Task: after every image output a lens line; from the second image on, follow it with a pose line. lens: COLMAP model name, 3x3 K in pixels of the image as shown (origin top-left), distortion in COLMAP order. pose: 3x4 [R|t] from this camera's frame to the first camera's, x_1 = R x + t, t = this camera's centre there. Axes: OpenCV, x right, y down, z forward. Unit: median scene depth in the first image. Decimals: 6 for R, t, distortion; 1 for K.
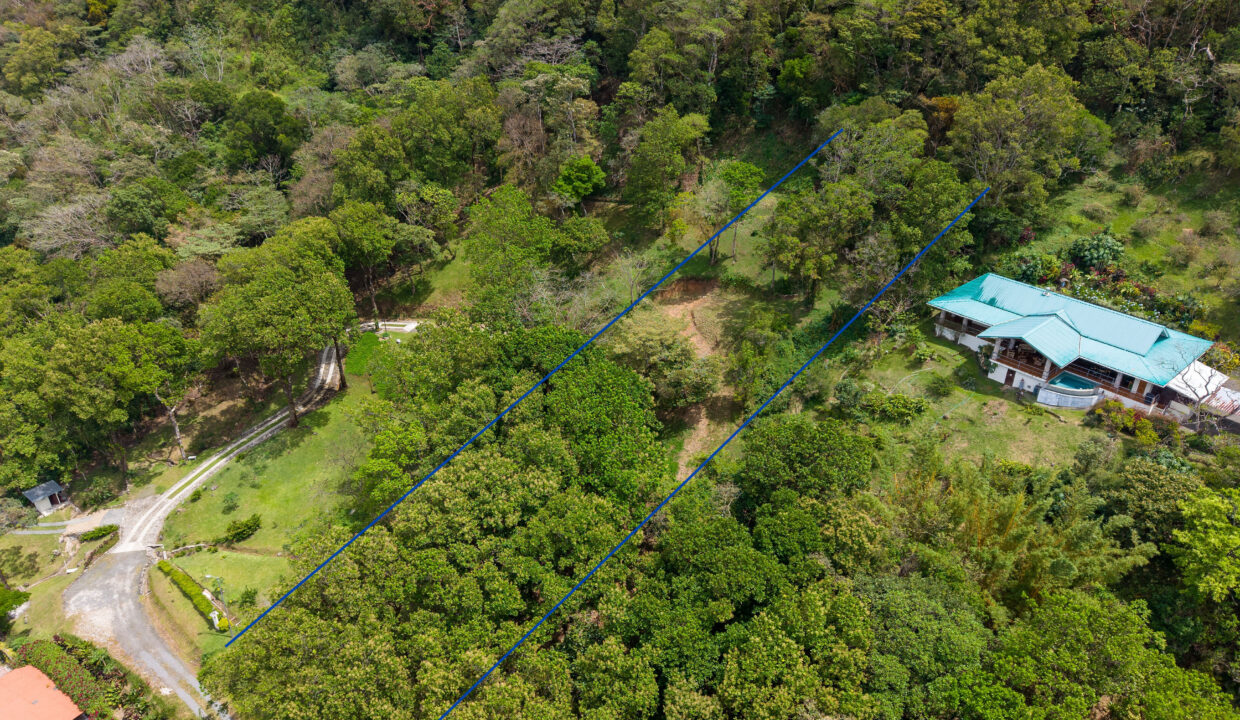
lens RADIAL K [[831.1, 0, 617.1], [0, 831.1, 356.9], [0, 0, 1]] dist [0.004307, -0.008653]
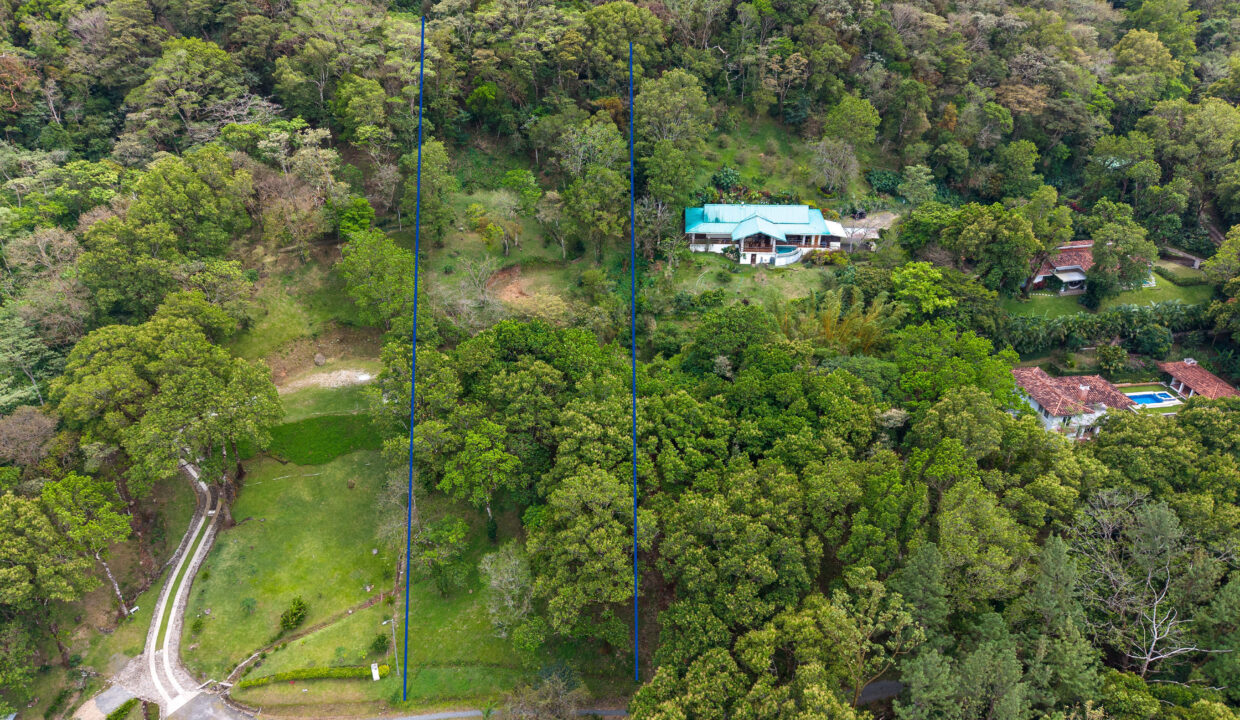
lens RADIAL K [[831.1, 0, 621.5], [0, 831.1, 362.0], [0, 0, 1]] dist [0.004307, -0.008653]
pose [[0.699951, -0.342241, 0.626849, -0.669992], [0.339956, 0.931552, 0.128999, -0.070974], [-0.628092, 0.122808, 0.768387, -0.058621]]
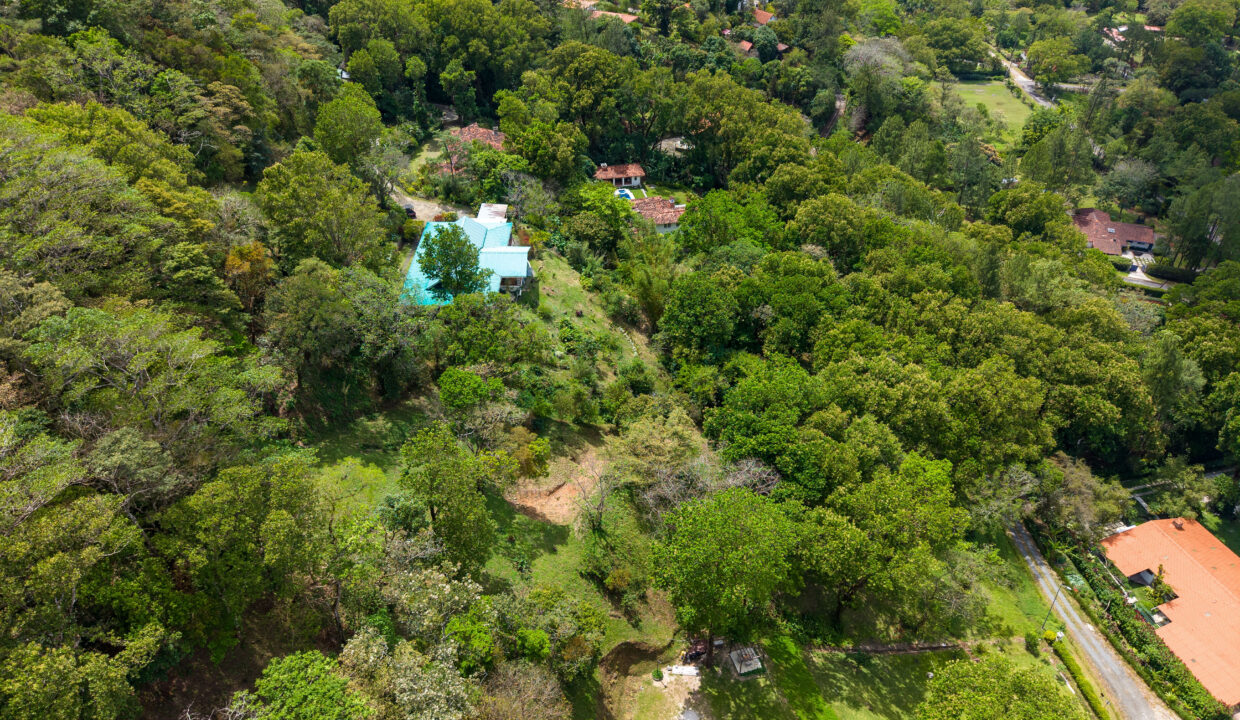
lens RADIAL K [[831.1, 0, 616.9], [0, 831.1, 355.6], [0, 0, 1]] dist [0.004307, -0.008653]
pose [[-0.762667, -0.392710, 0.513924, -0.381948], [0.298533, 0.491142, 0.818326, -0.884334], [-0.573775, 0.777534, -0.257340, 1.142514]]
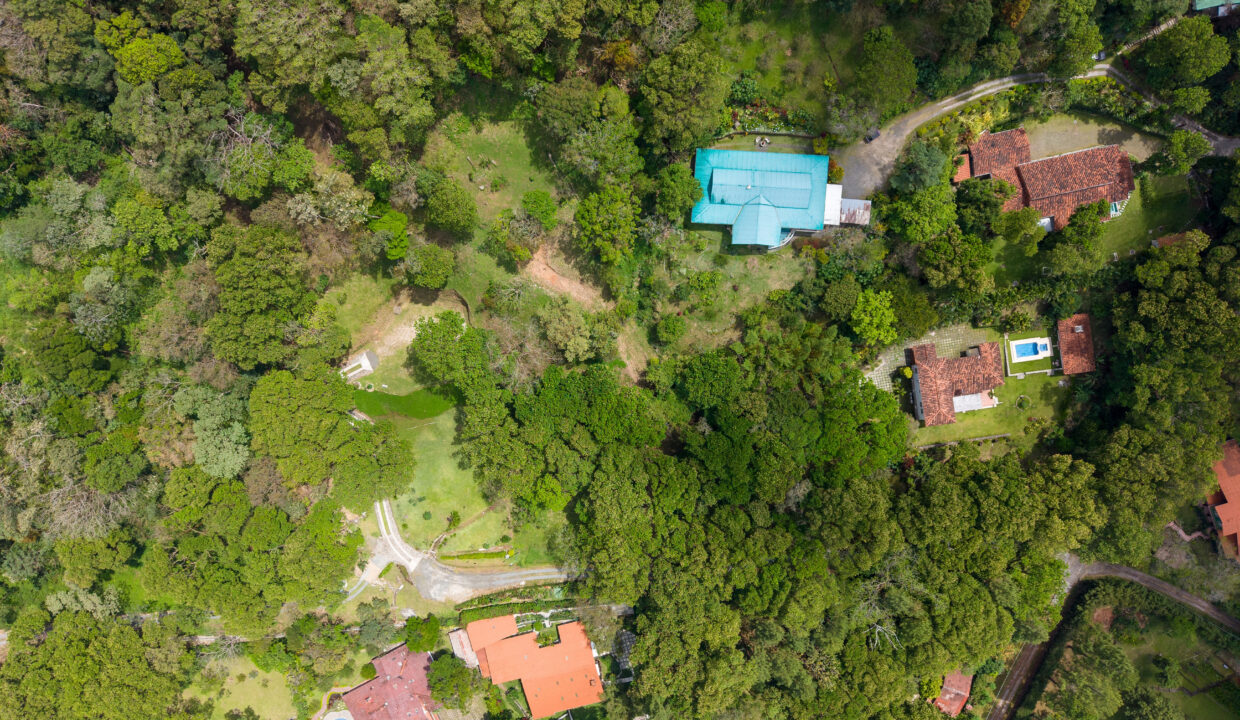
lens RADIAL K [[831.1, 0, 616.5], [0, 831.1, 364.2], [0, 0, 1]] dist [0.004307, -0.008653]
pose [[0.700705, -0.712763, -0.031320, 0.105243], [0.358508, 0.313810, 0.879201, -1.340962], [-0.616834, -0.627290, 0.475420, 0.112188]]
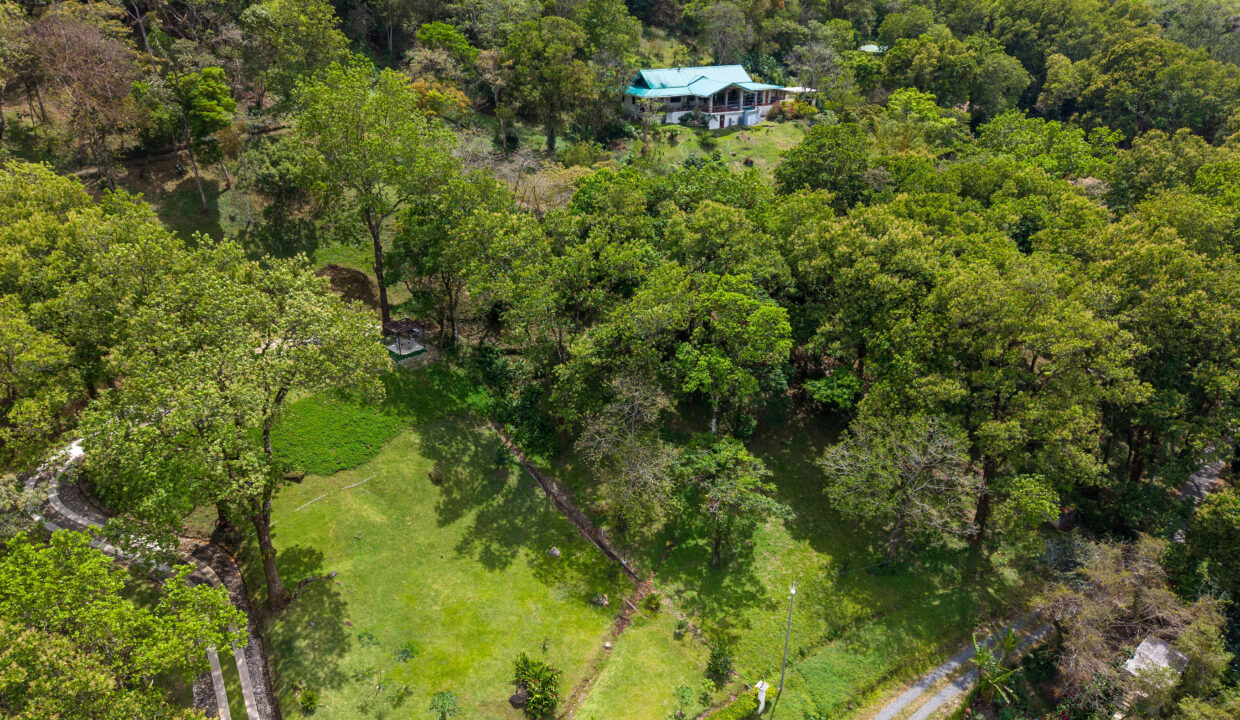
lens RADIAL K [[831.1, 0, 626.8], [0, 831.1, 354.7], [0, 0, 1]] dist [0.004307, -0.008653]
pose [[0.191314, -0.401025, 0.895867, -0.793425], [0.461655, 0.842231, 0.278428, -0.088634], [-0.866184, 0.360314, 0.346266, 0.662363]]
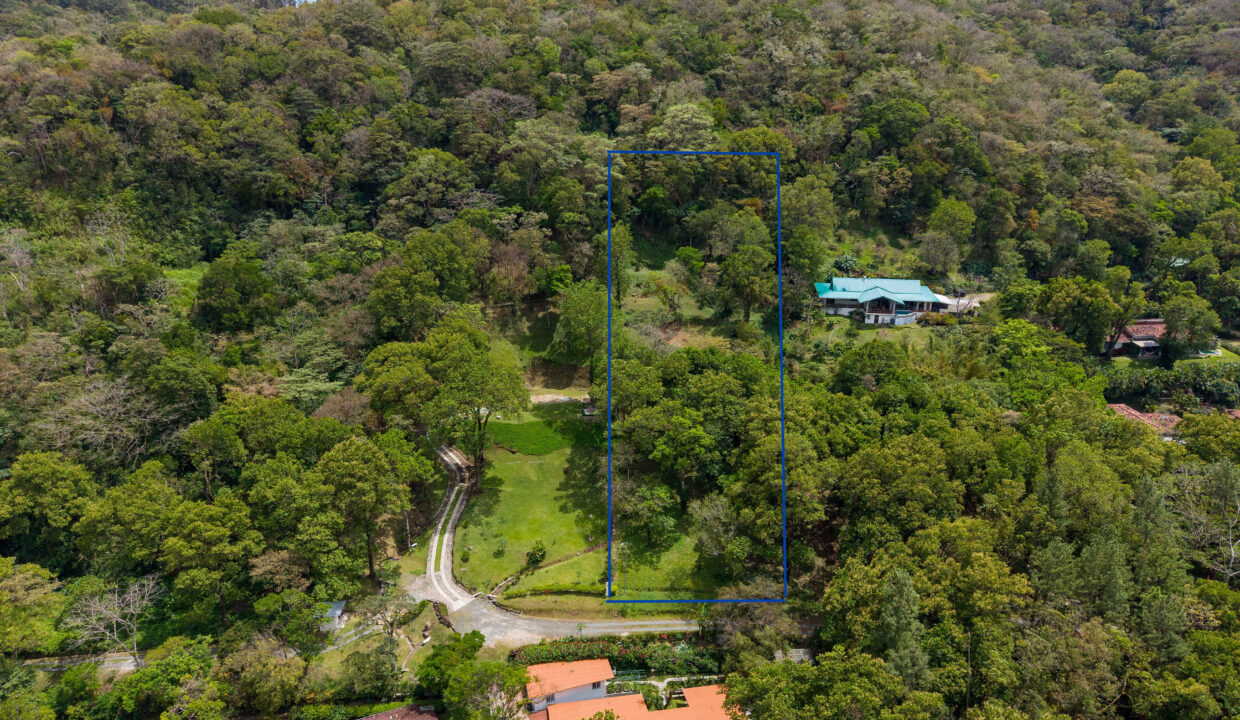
lens RADIAL K [[831.1, 0, 618.9], [0, 831.1, 357.7], [0, 0, 1]] dist [0.004307, -0.008653]
pose [[0.753672, -0.207004, 0.623802, -1.057495], [0.309870, 0.948916, -0.059491, 0.032608], [-0.579620, 0.238134, 0.779315, -0.154706]]
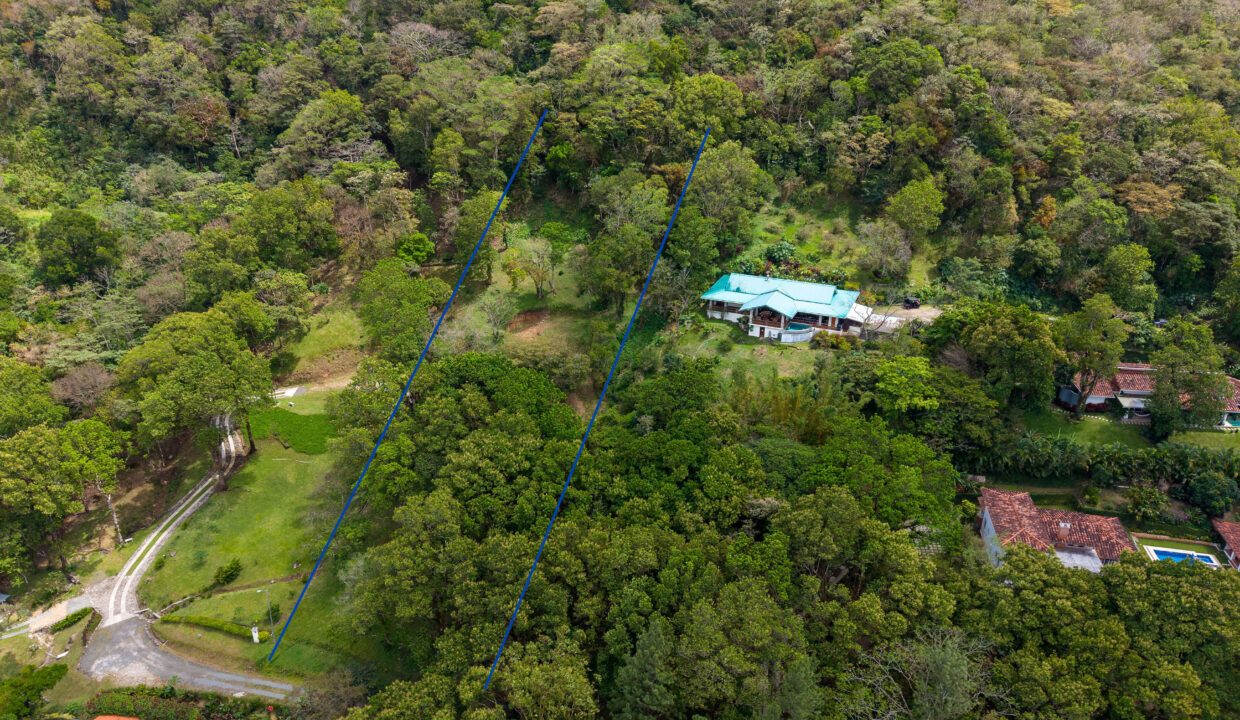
lens RADIAL K [[831.1, 0, 618.5], [0, 831.1, 358.6], [0, 0, 1]] dist [0.004307, -0.008653]
pose [[0.902621, -0.173316, 0.394000, -0.348170], [0.202763, 0.978637, -0.034023, 0.060648], [-0.379687, 0.110598, 0.918480, -0.301189]]
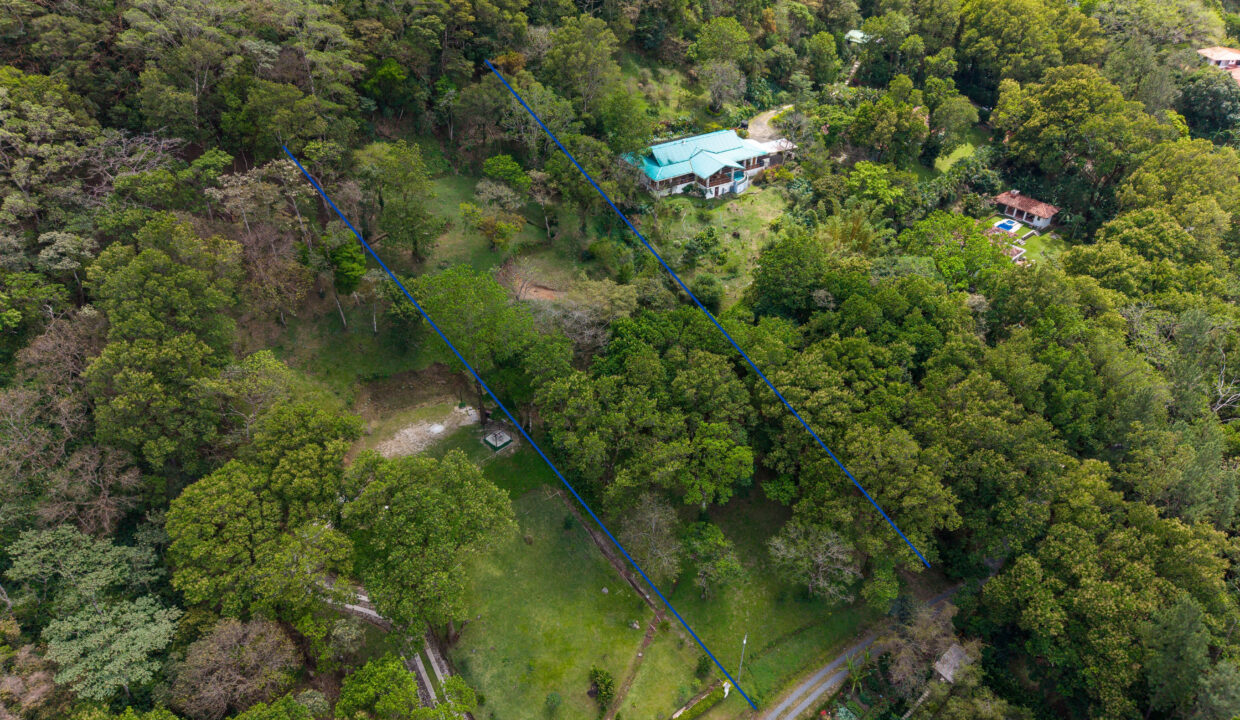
lens RADIAL K [[831.1, 0, 620.4], [0, 831.1, 348.8], [0, 0, 1]] dist [0.004307, -0.008653]
pose [[0.190982, -0.578593, 0.792942, -0.941475], [0.460843, 0.766100, 0.448012, -0.493682], [-0.866689, 0.279860, 0.412952, 0.455497]]
